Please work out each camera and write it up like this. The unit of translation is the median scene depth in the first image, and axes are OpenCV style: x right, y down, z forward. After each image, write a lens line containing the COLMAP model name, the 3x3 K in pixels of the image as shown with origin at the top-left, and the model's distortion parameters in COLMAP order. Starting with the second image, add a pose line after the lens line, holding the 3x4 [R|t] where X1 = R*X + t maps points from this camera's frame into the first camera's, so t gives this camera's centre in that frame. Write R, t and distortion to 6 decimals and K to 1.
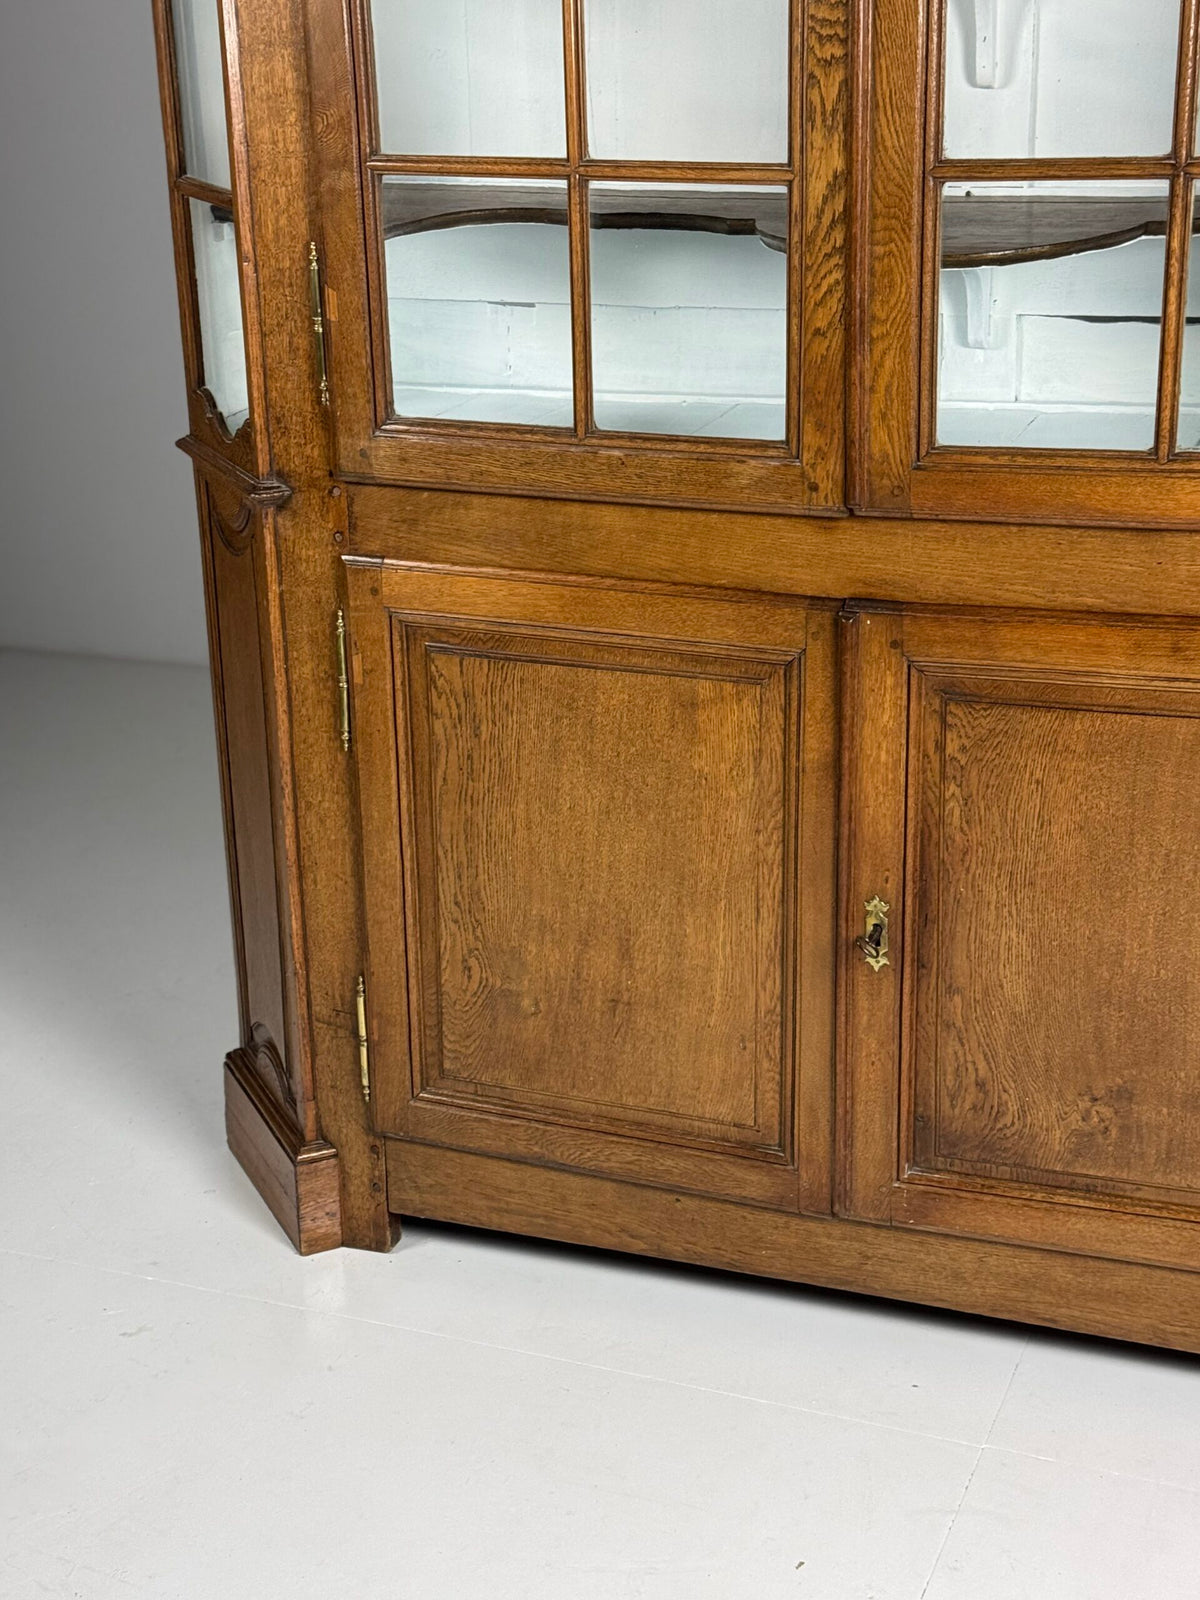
lens RADIAL K [[2428.8, 0, 603.1], [0, 2428.8, 801.3], [0, 0, 1]] dist [0.144721, -0.043781]
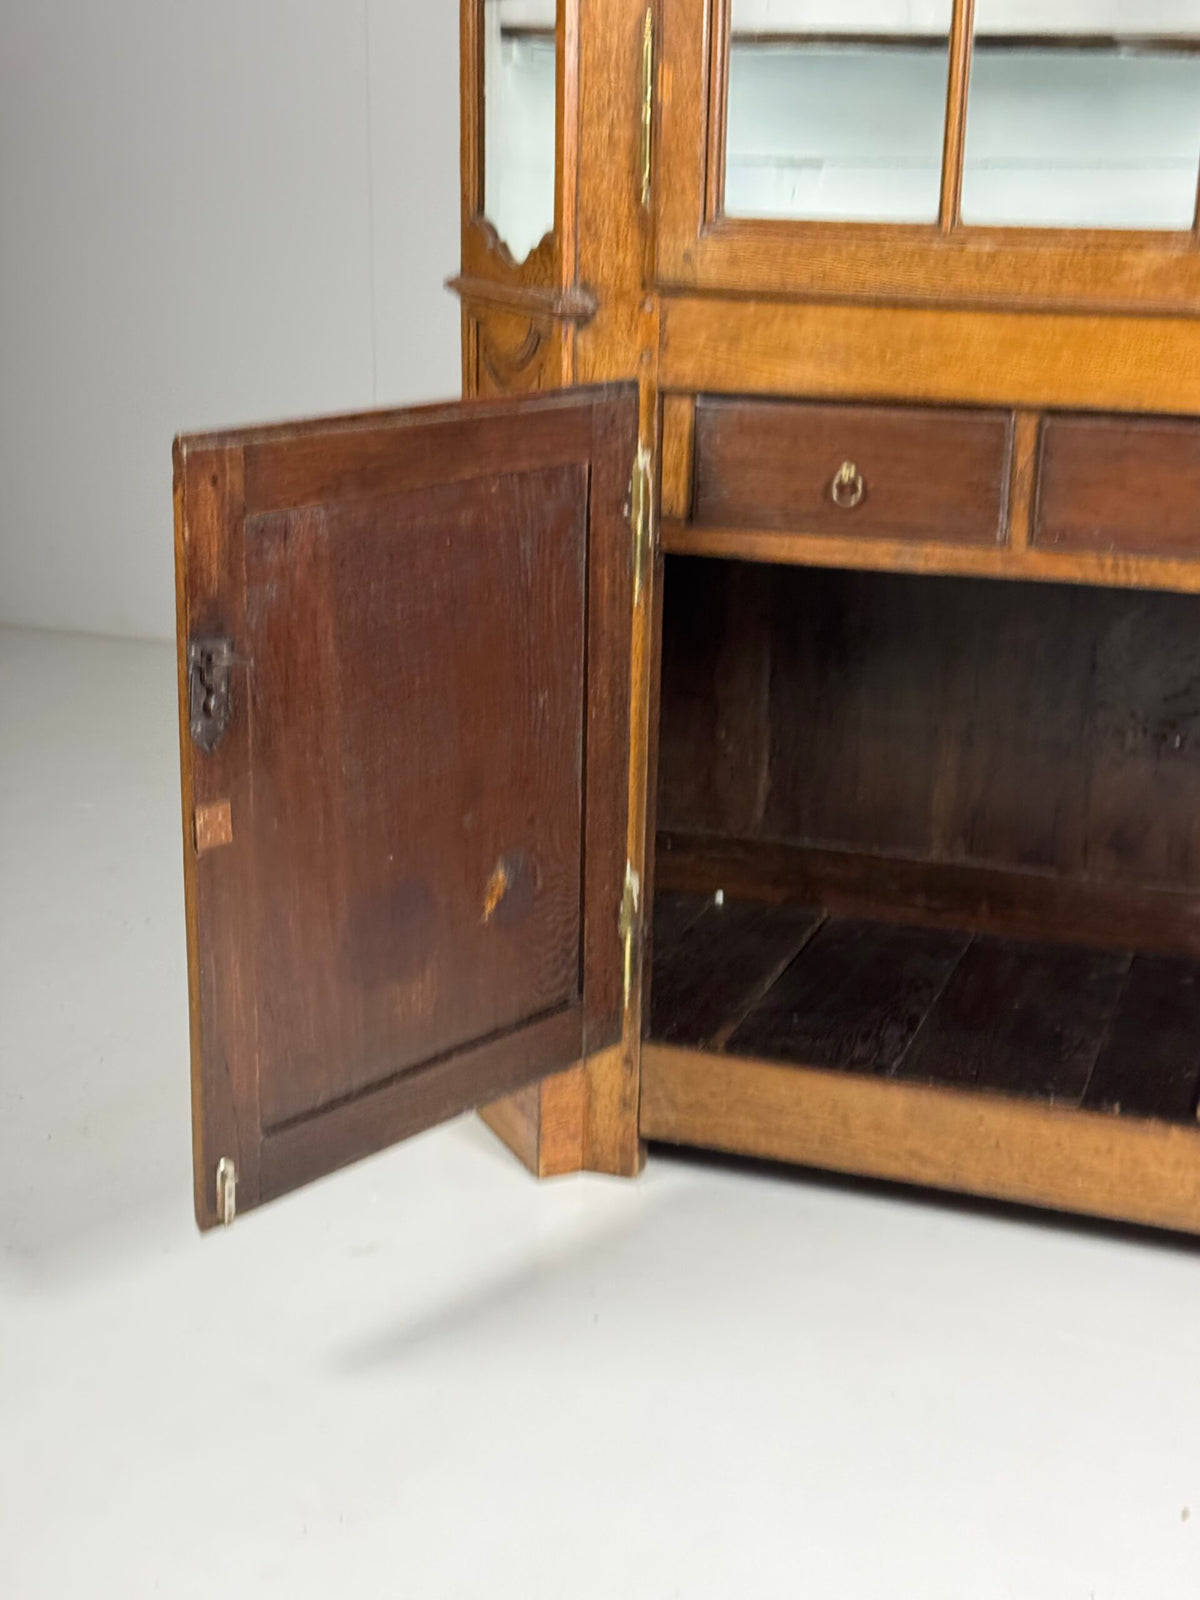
lens RADIAL K [[2301.3, 0, 600.0], [0, 2301.3, 800.0], [0, 0, 1]] dist [0.102051, -0.030961]
pose [[0.999211, 0.037555, 0.012930, -0.135714], [-0.036664, 0.997317, -0.063354, 0.114223], [-0.015275, 0.062830, 0.997907, 0.161990]]
